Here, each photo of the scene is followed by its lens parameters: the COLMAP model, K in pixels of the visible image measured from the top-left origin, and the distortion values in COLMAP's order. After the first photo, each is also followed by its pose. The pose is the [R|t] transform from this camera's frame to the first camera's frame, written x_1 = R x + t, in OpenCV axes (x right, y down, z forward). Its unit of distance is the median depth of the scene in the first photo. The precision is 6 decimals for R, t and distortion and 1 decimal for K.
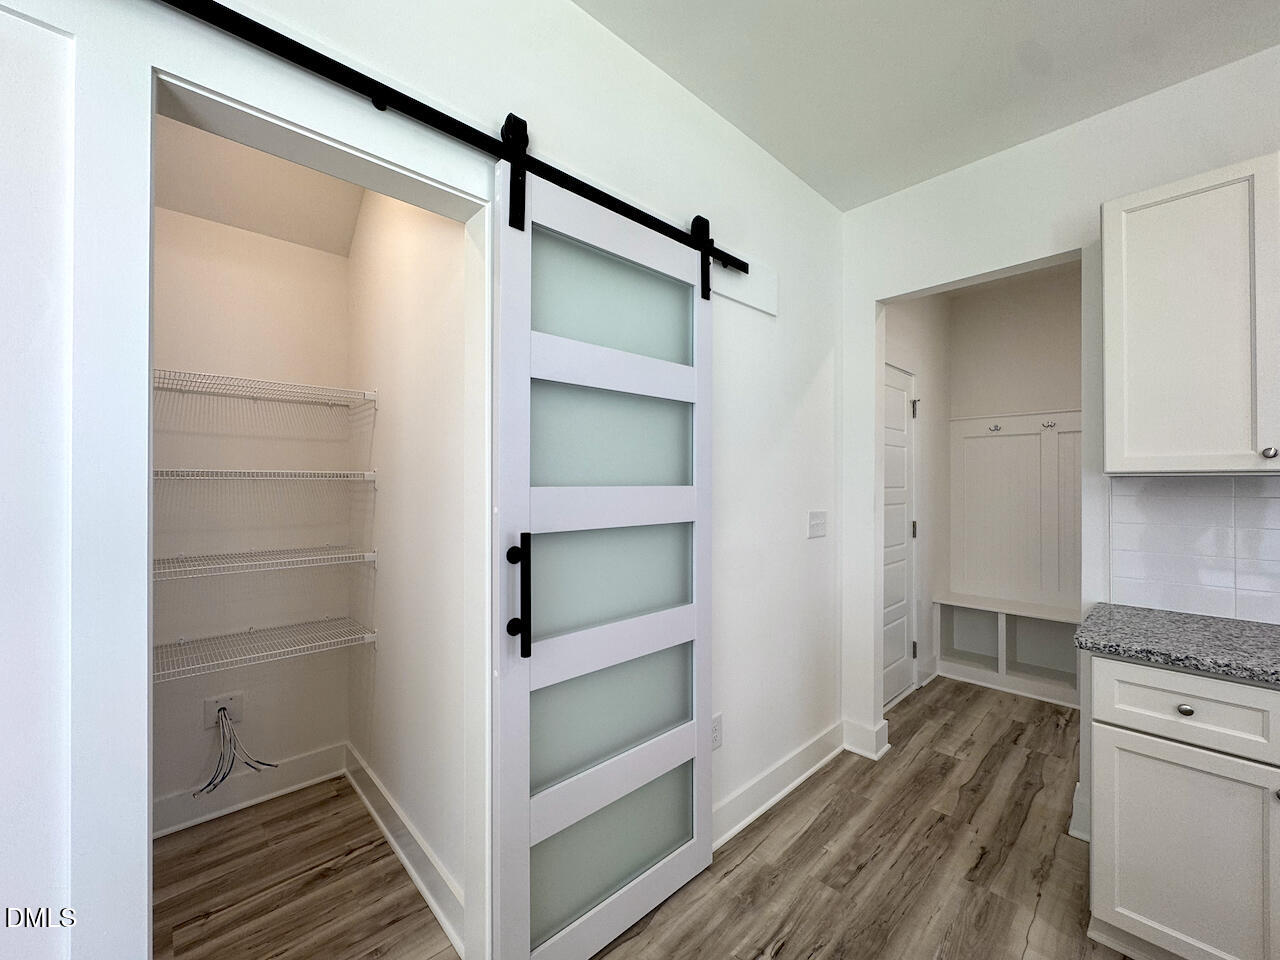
lens RADIAL K [[518.1, 0, 648.8], [0, 518.1, 480.3], [0, 0, 1]] dist [-0.004617, -0.000071]
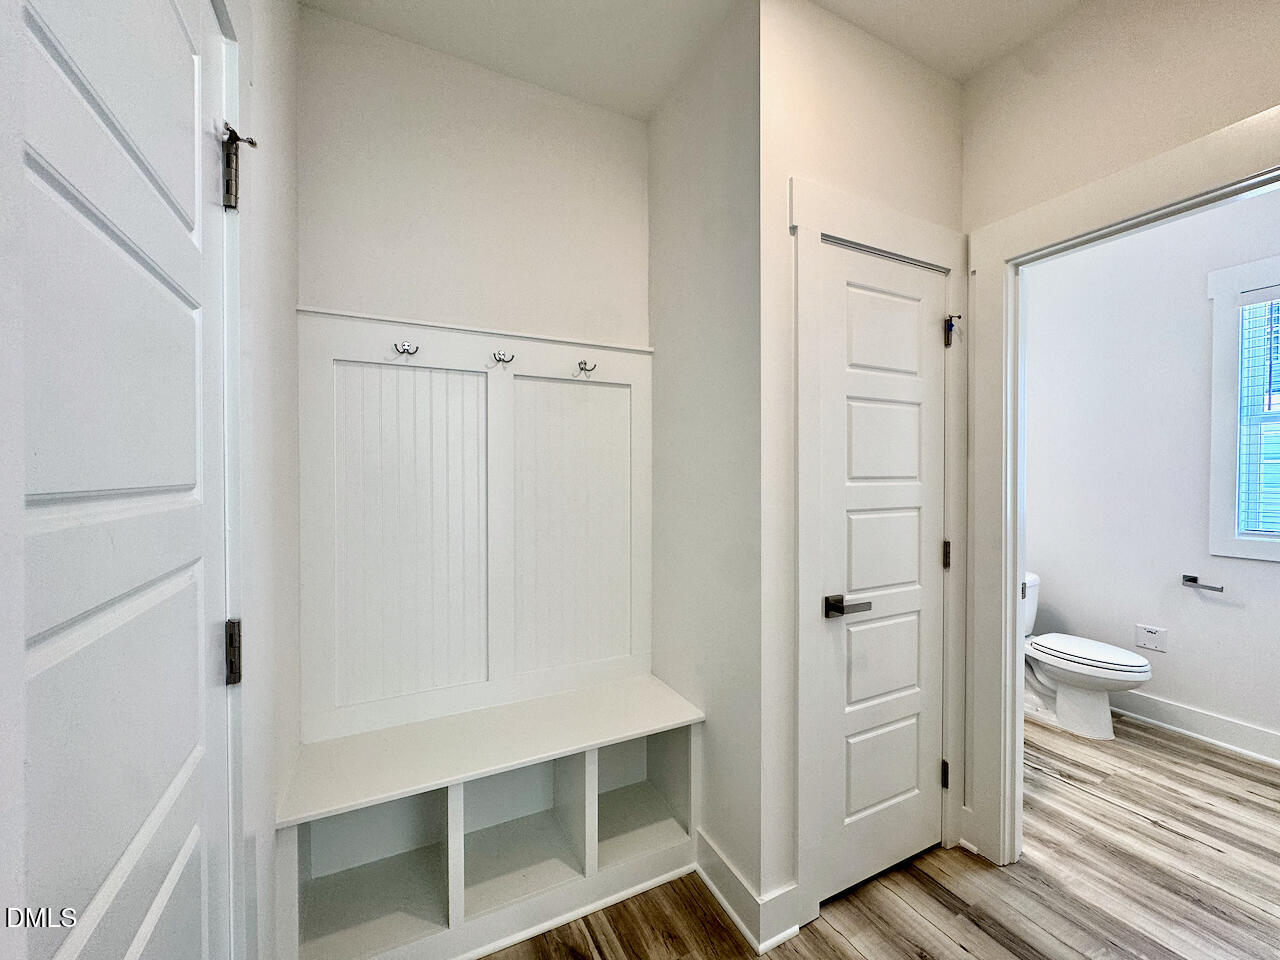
lens RADIAL K [[518.1, 0, 642.8], [0, 518.1, 477.6], [0, 0, 1]] dist [-0.004617, -0.000071]
pose [[0.296914, -0.010889, 0.954842, 0.317313], [-0.001527, 0.999928, 0.011878, 0.005215], [-0.954903, -0.004985, 0.296876, 0.701093]]
